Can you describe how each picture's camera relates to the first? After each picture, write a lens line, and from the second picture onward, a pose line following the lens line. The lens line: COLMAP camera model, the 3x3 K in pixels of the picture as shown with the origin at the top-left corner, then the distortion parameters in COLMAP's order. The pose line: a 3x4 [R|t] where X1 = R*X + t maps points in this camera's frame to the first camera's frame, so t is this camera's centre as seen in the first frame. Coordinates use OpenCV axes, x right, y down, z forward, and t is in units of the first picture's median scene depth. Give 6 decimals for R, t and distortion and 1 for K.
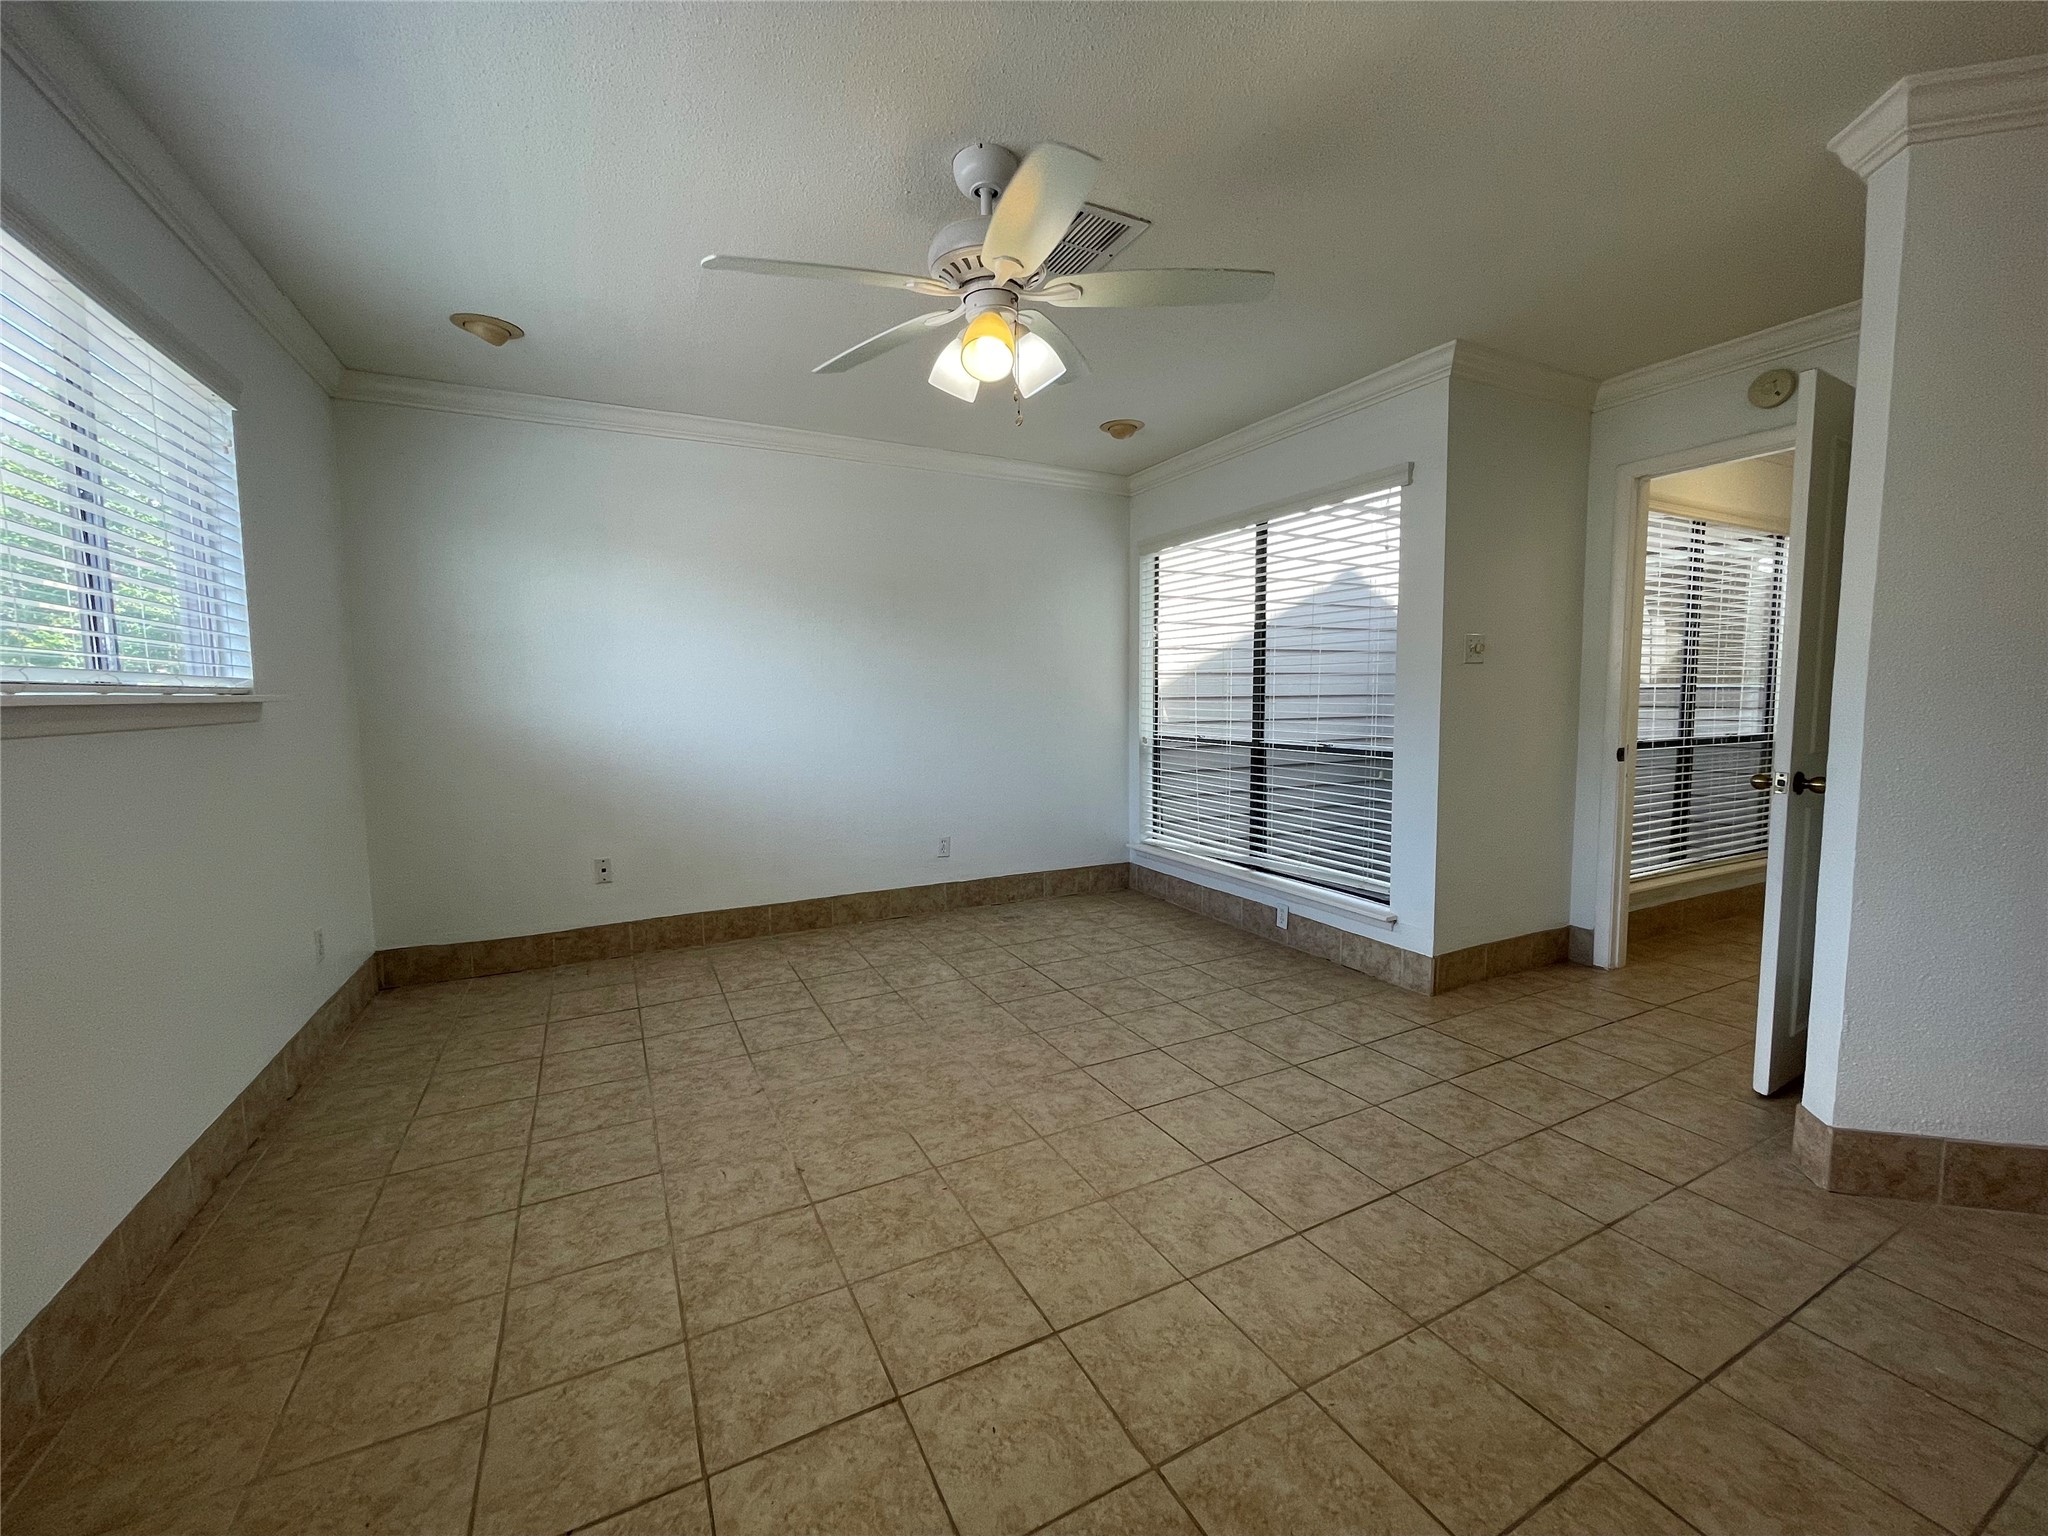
lens RADIAL K [[832.3, 0, 1022.8], [0, 832.3, 761.1], [0, 0, 1]] dist [-0.015355, 0.006695]
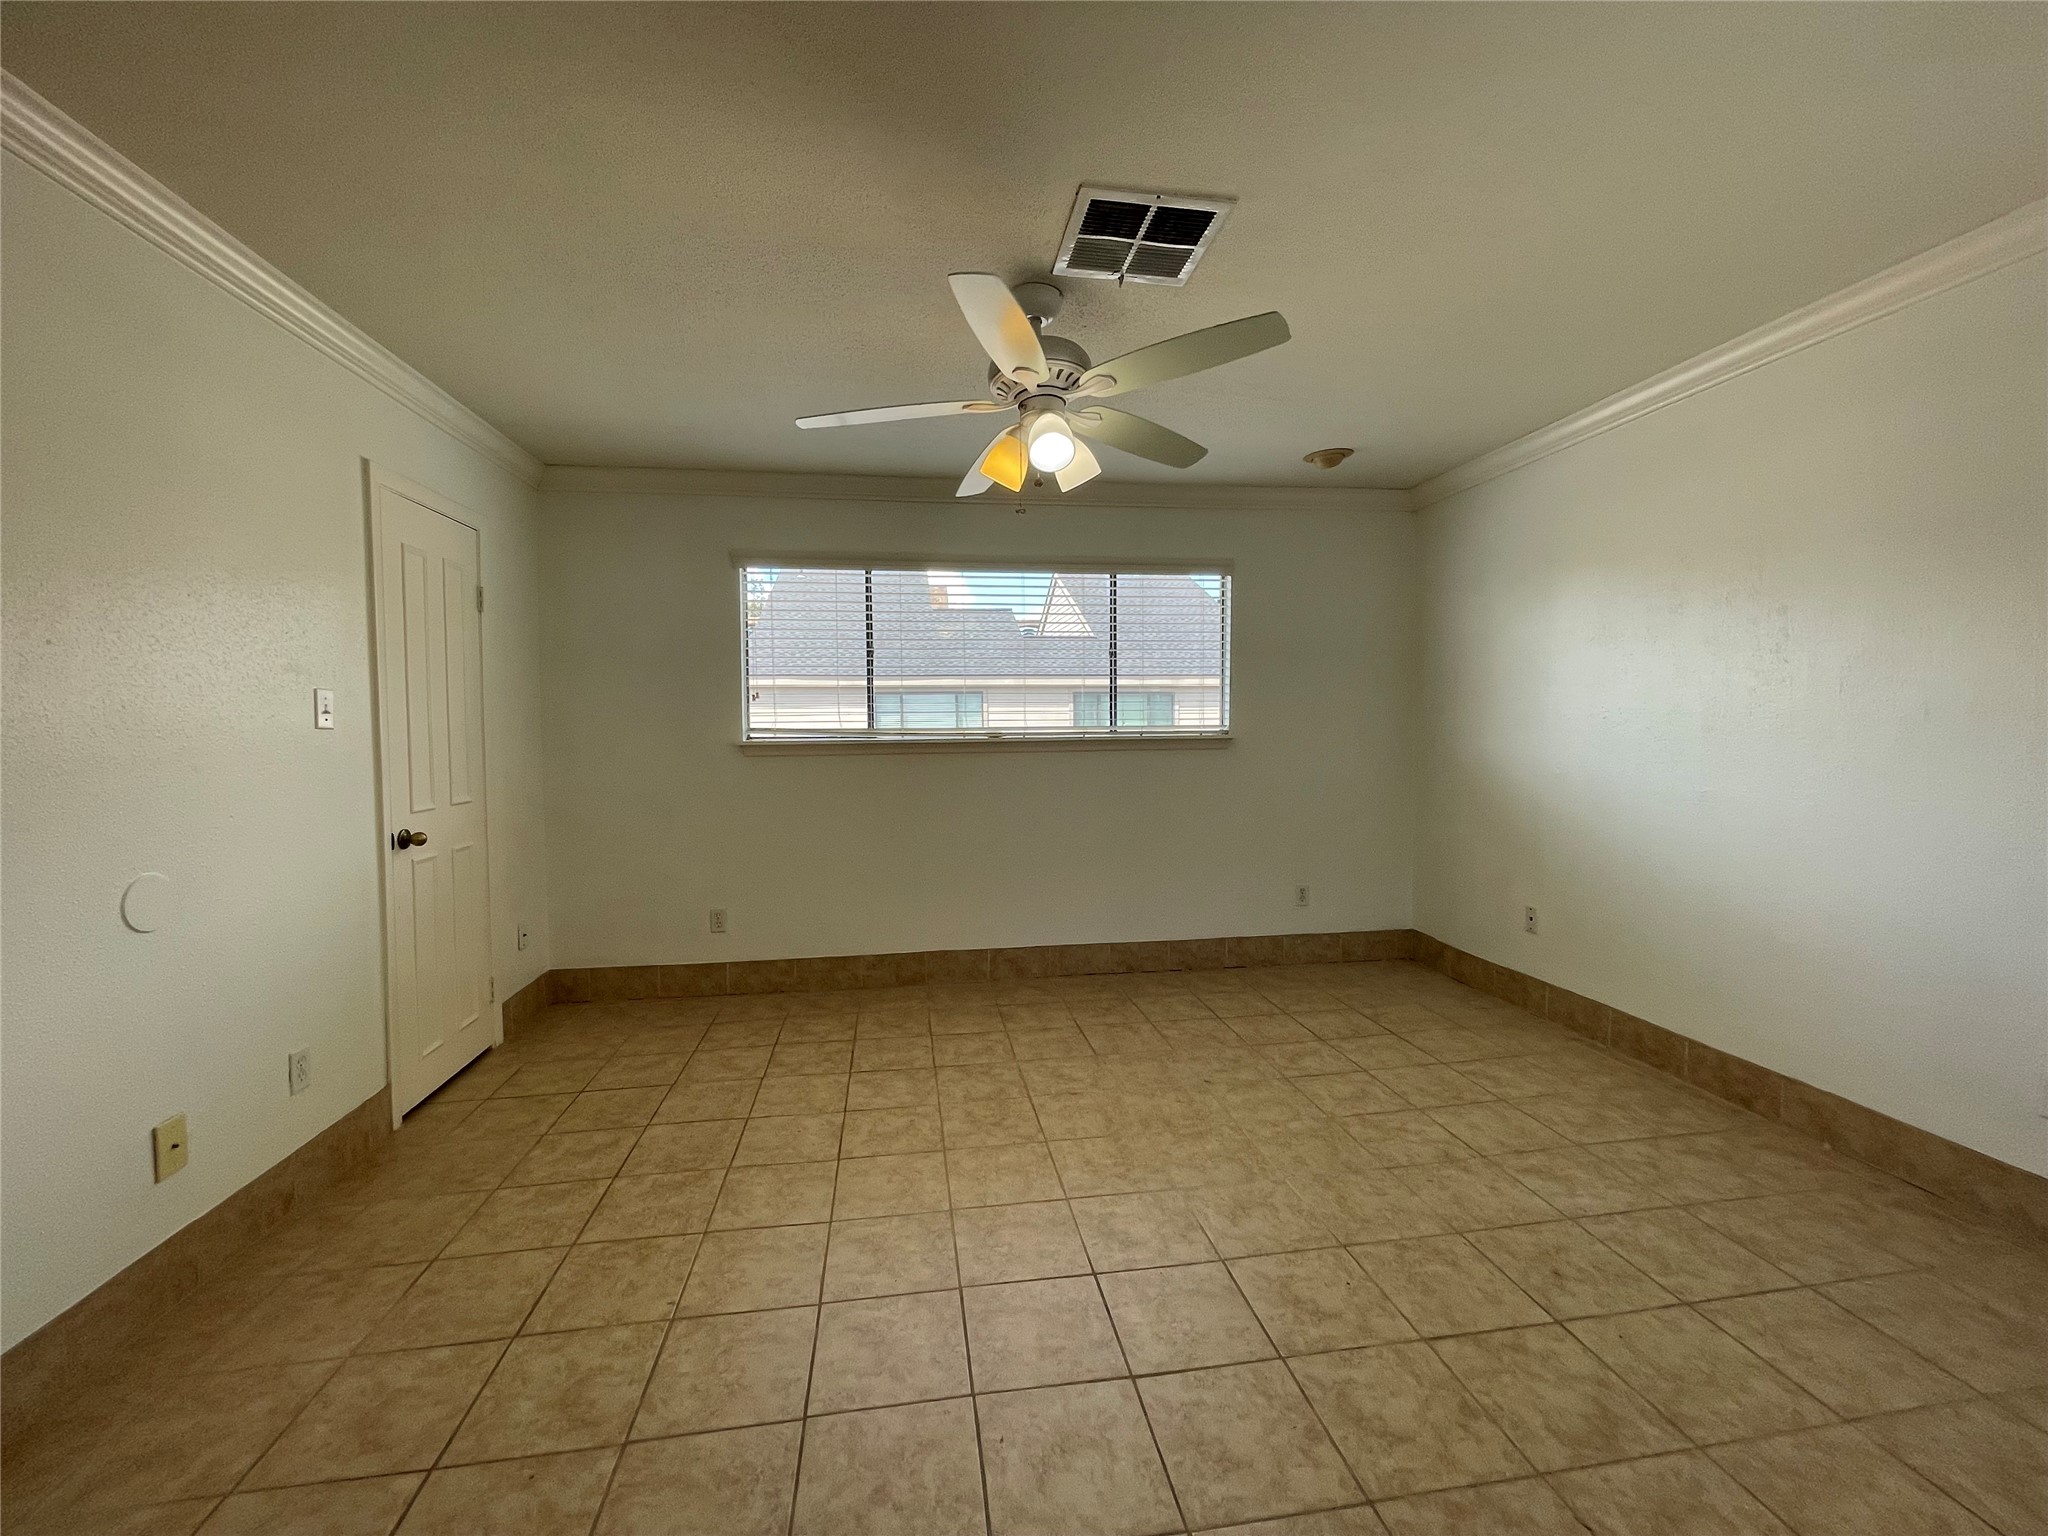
lens RADIAL K [[832.3, 0, 1022.8], [0, 832.3, 761.1], [0, 0, 1]] dist [-0.015355, 0.006695]
pose [[-0.321713, 0.055698, -0.945197, 0.759602], [-0.065730, 0.994546, 0.080978, -0.115891], [0.944553, 0.088180, -0.316298, 0.974774]]
